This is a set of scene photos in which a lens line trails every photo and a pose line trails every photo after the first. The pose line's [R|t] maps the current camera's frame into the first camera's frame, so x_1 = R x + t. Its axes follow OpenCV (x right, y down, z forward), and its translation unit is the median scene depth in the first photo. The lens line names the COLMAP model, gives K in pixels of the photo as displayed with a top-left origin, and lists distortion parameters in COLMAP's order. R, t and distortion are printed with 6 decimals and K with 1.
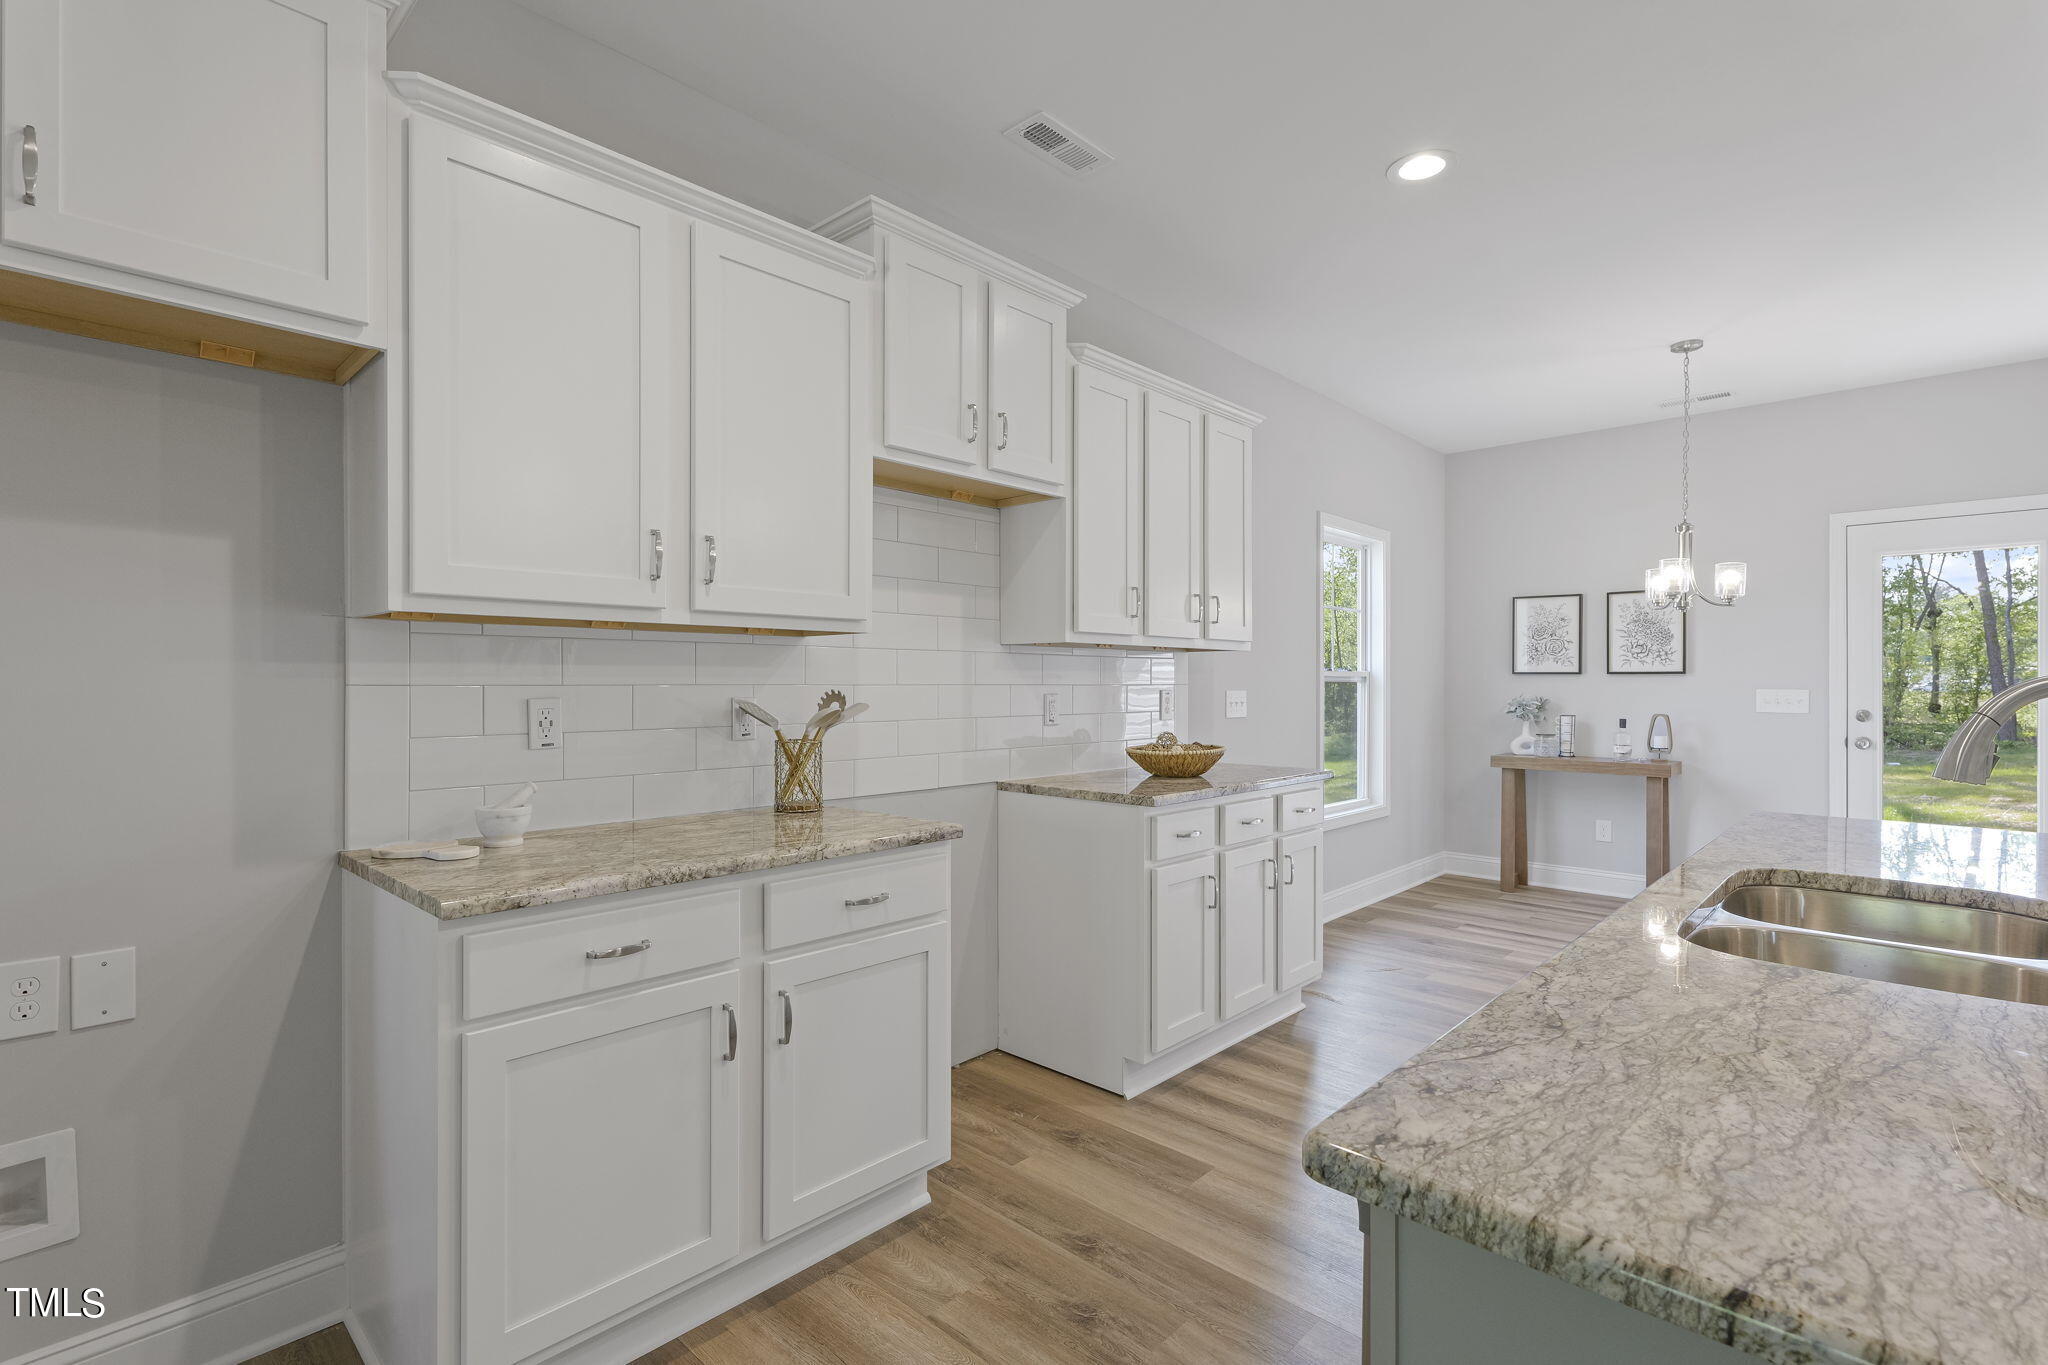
lens RADIAL K [[943.6, 0, 1015.7], [0, 943.6, 690.0], [0, 0, 1]] dist [-0.000704, 0.000342]
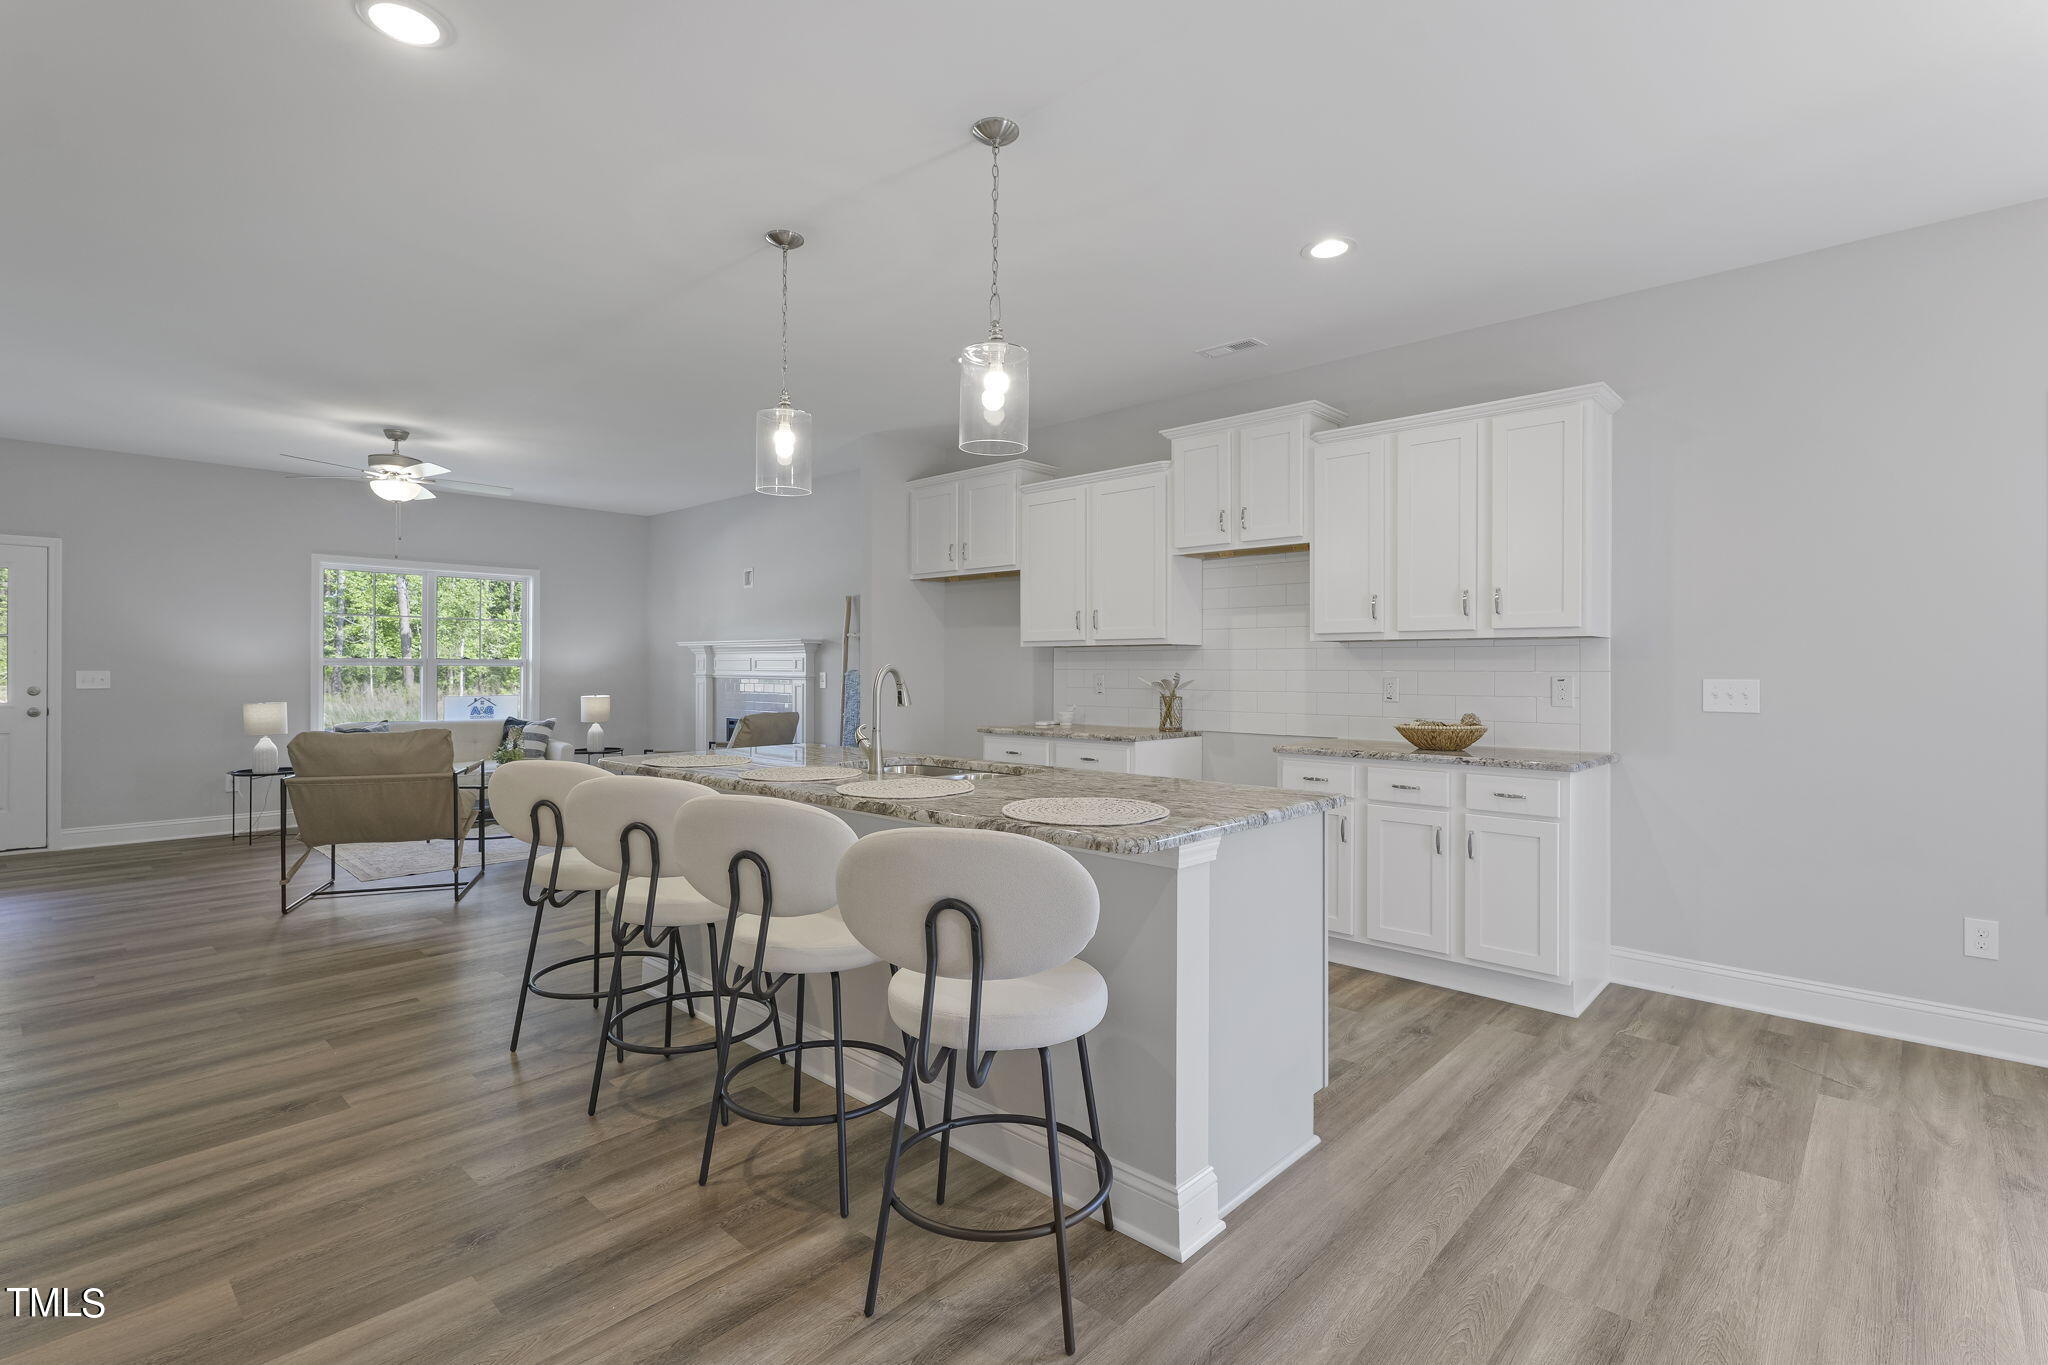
lens RADIAL K [[947.7, 0, 1024.0], [0, 947.7, 682.5], [0, 0, 1]] dist [0.001396, -0.001624]
pose [[0.018590, 0.015820, -0.999702, 1.075209], [-0.008773, 0.999839, 0.015659, -0.004716], [0.999789, 0.008479, 0.018726, 0.379734]]
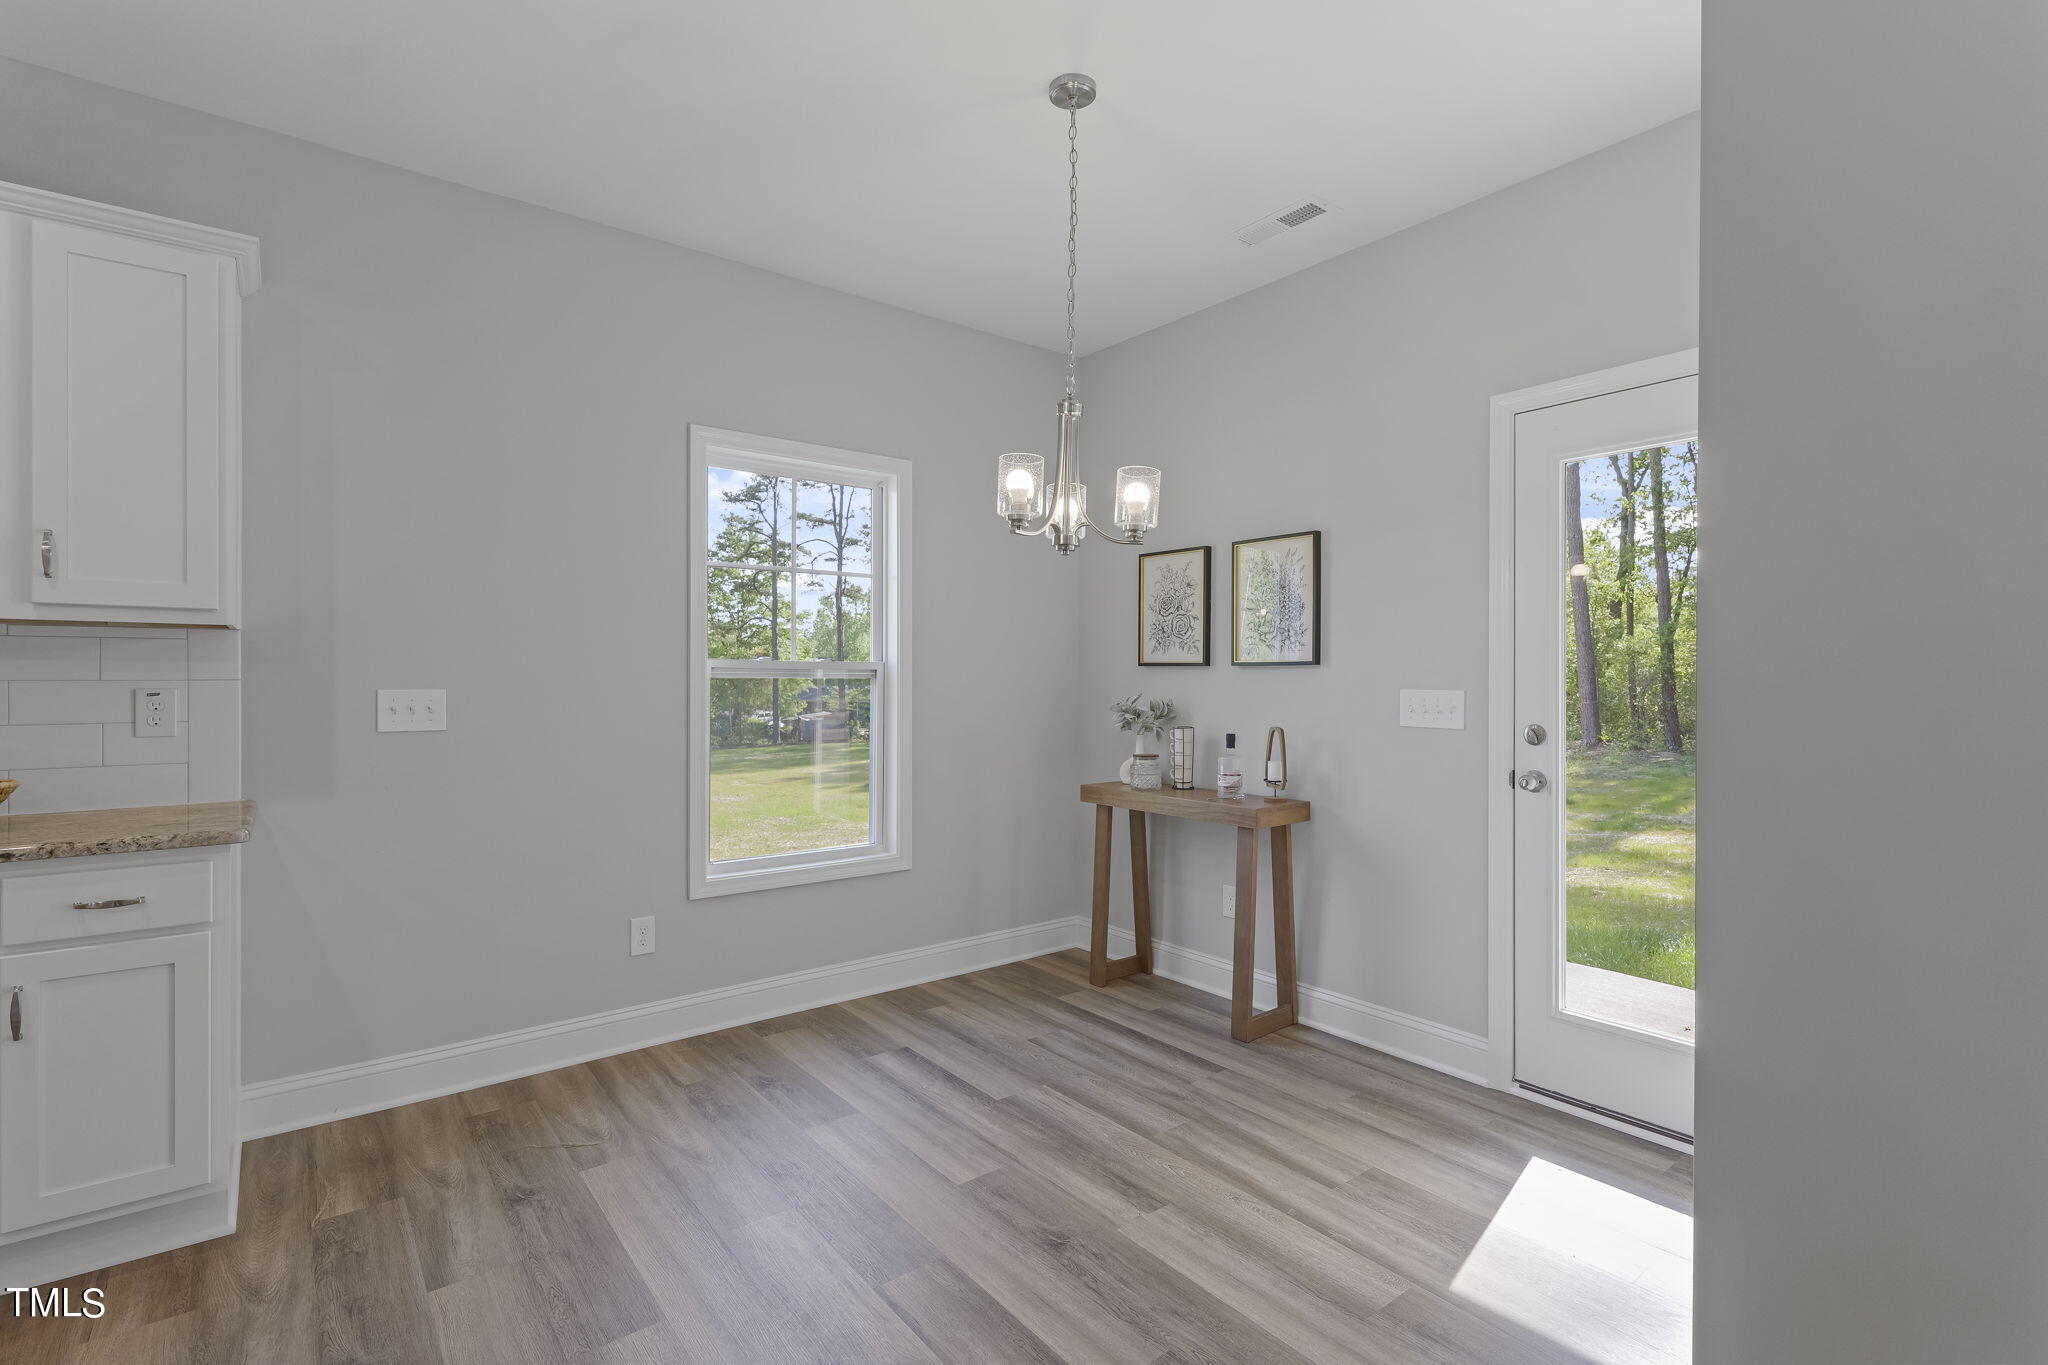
lens RADIAL K [[947.7, 0, 1024.0], [0, 947.7, 682.5], [0, 0, 1]] dist [0.001396, -0.001624]
pose [[0.990797, 0.003893, -0.135297, 0.756443], [-0.003893, 0.999992, 0.000267, -0.006297], [0.135297, 0.000262, 0.990805, 0.424937]]
